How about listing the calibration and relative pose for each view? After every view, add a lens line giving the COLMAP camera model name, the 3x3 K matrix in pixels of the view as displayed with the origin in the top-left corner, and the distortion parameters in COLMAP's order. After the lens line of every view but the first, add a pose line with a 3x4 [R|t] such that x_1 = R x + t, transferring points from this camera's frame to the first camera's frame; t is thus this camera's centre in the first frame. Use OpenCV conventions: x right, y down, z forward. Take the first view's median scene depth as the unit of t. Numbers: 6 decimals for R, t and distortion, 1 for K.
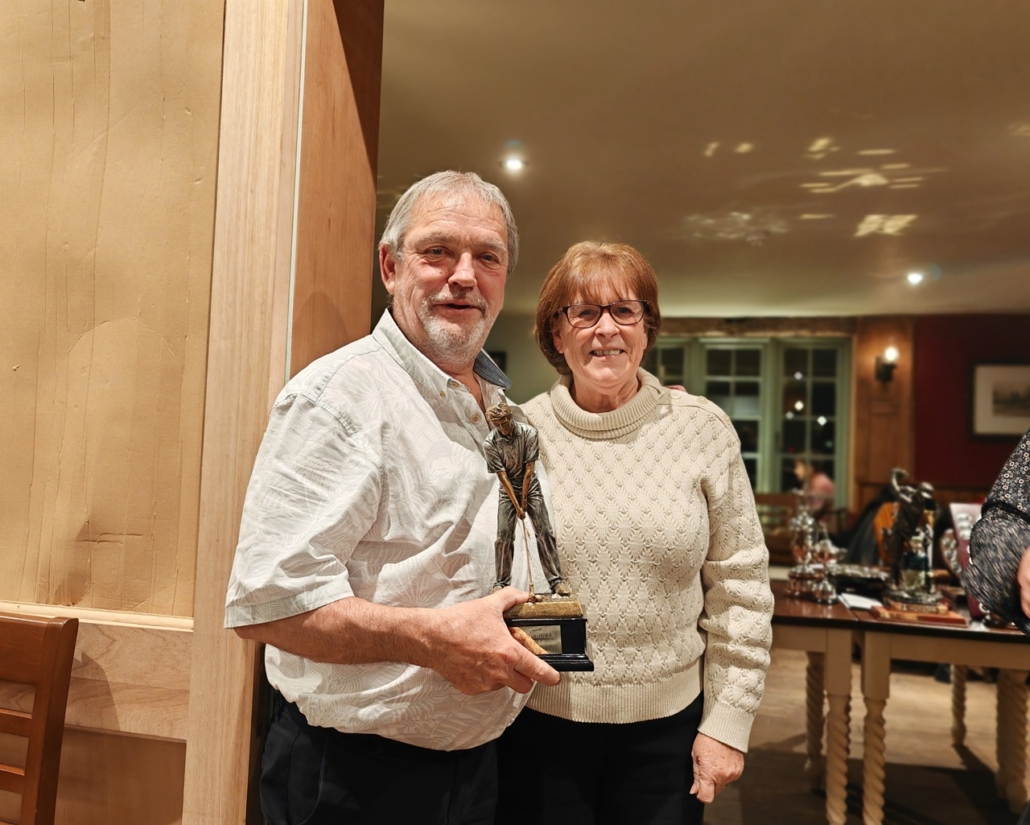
lens RADIAL K [[840.8, 0, 511.2], [0, 840.8, 406.9], [0, 0, 1]] dist [0.020635, -0.018068]
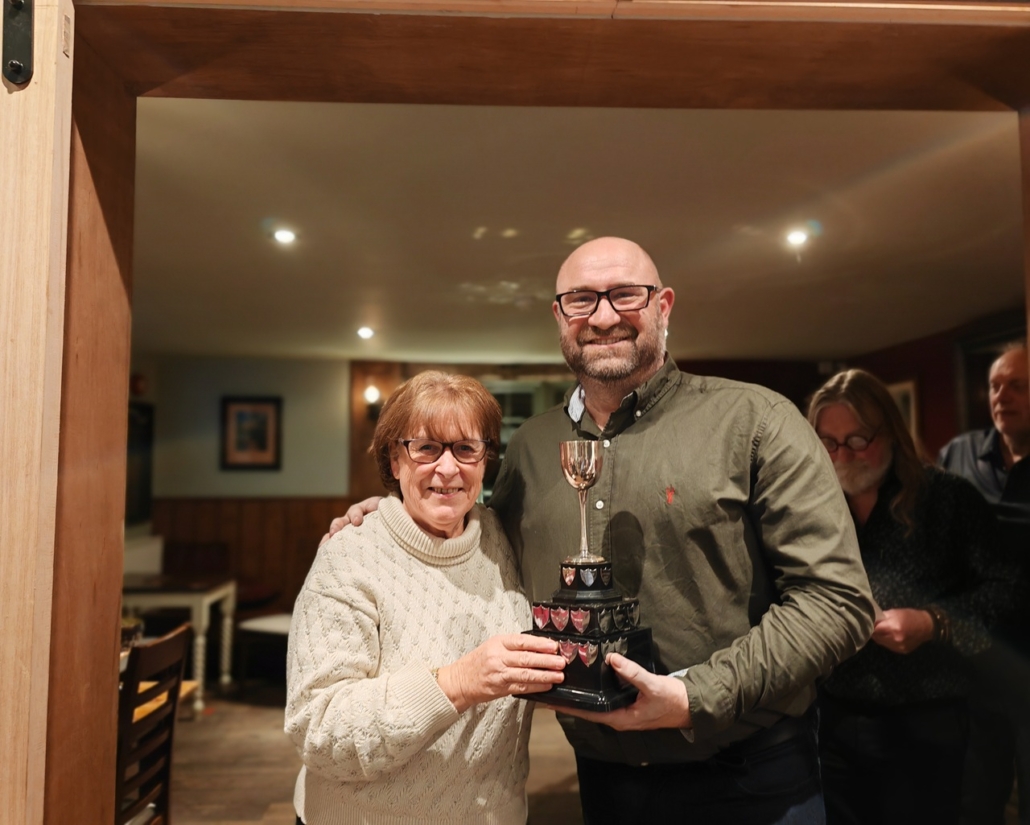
lens RADIAL K [[837.2, 0, 509.5], [0, 837.2, 402.3], [0, 0, 1]] dist [0.017468, -0.004295]
pose [[0.964088, -0.016439, 0.265074, -0.028735], [0.023659, 0.999430, -0.024068, -0.151347], [-0.264527, 0.029475, 0.963928, -0.026360]]
